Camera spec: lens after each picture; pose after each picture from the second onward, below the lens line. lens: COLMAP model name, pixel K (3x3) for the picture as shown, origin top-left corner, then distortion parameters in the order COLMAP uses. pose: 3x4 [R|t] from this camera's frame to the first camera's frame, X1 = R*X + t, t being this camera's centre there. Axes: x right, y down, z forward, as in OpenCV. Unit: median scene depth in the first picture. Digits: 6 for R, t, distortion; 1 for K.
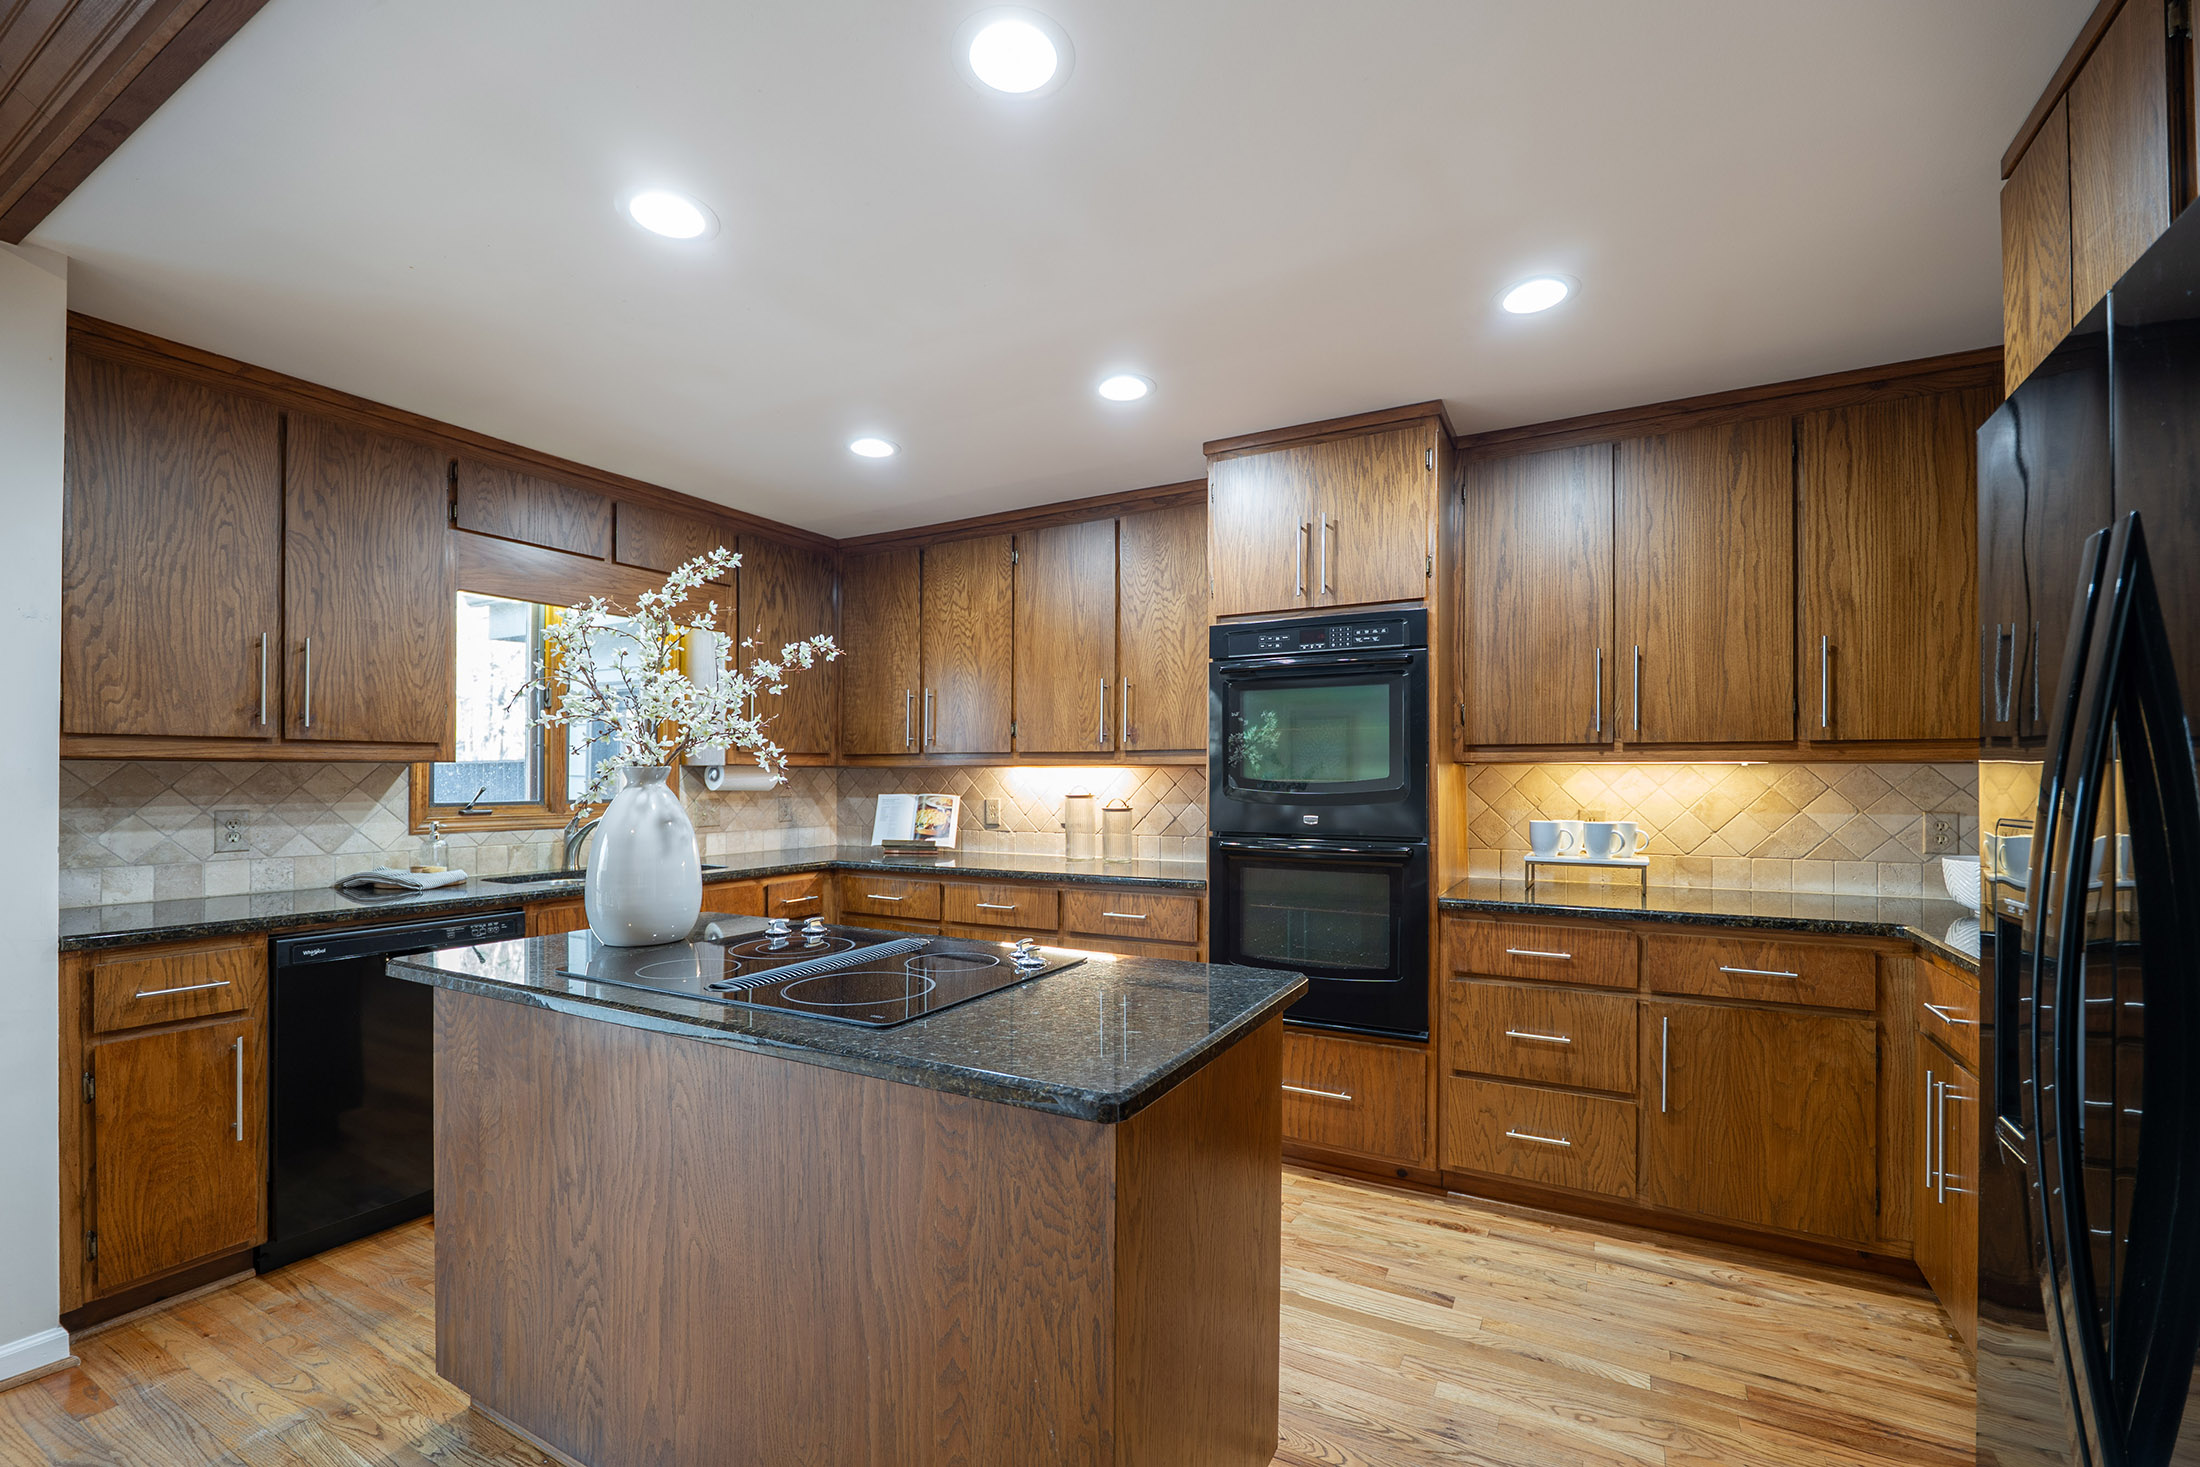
lens RADIAL K [[892.5, 0, 1162.3], [0, 892.5, 771.4], [0, 0, 1]] dist [-0.004768, -0.000455]
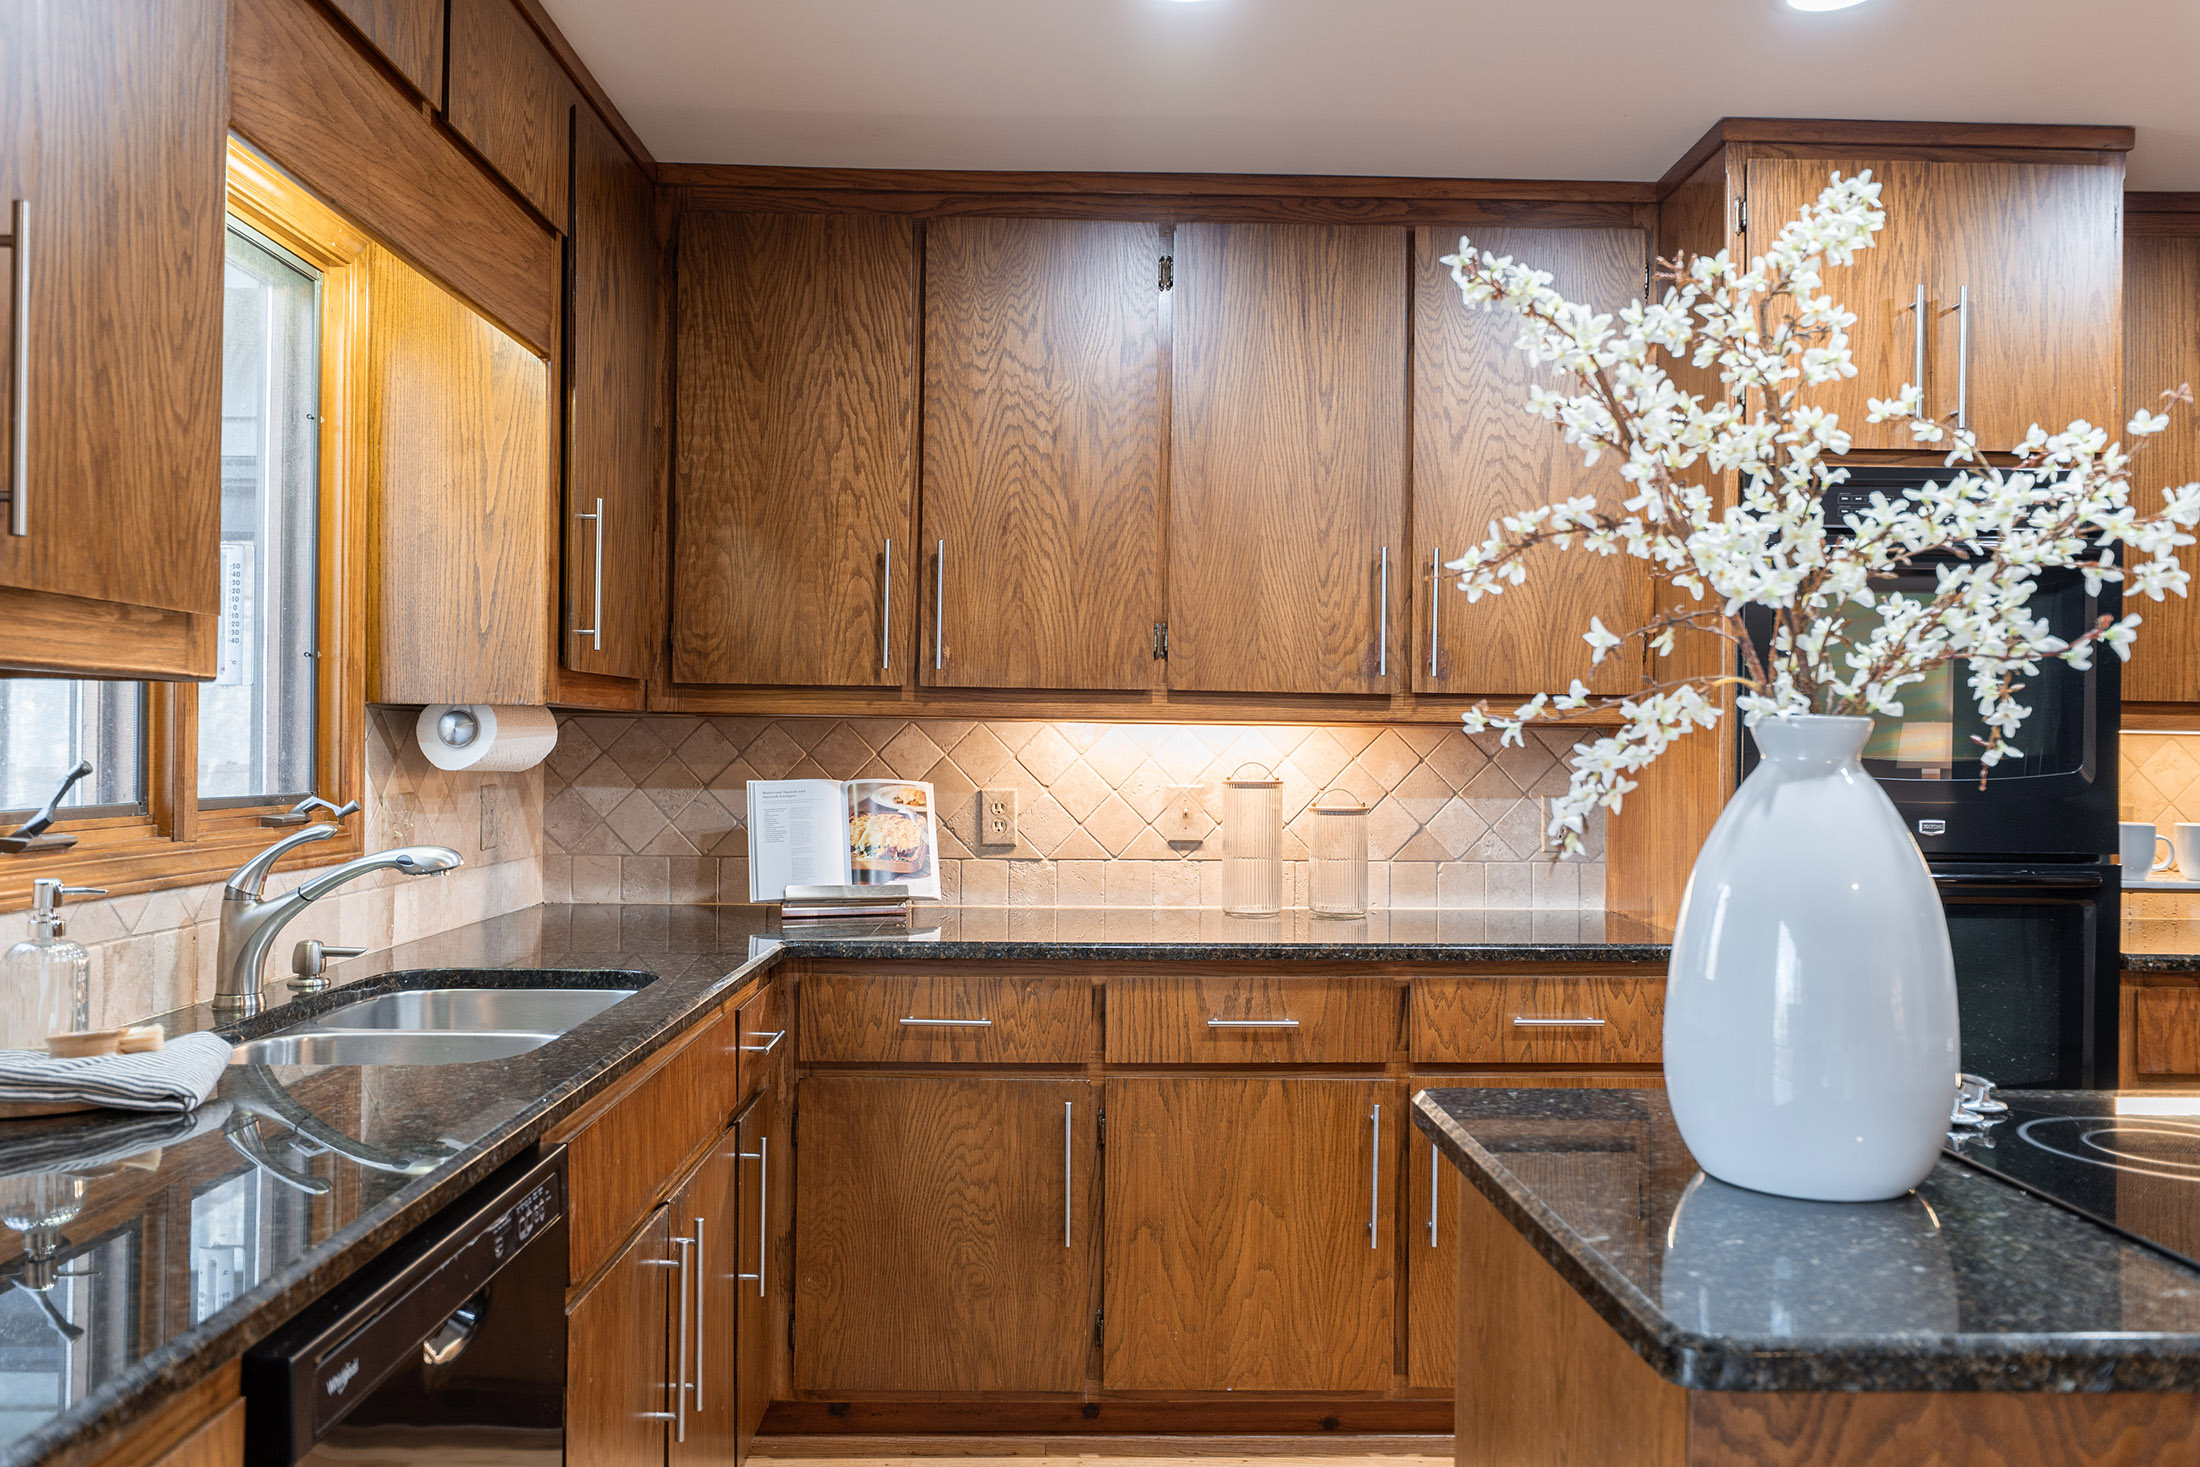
lens RADIAL K [[1598.9, 0, 1099.9], [0, 1598.9, 732.2], [0, 0, 1]] dist [-0.006677, 0.004260]
pose [[0.879155, 0.012811, 0.476364, -0.616240], [-0.013468, 0.999907, -0.002035, 0.002641], [-0.476346, -0.004627, 0.879246, 0.290620]]
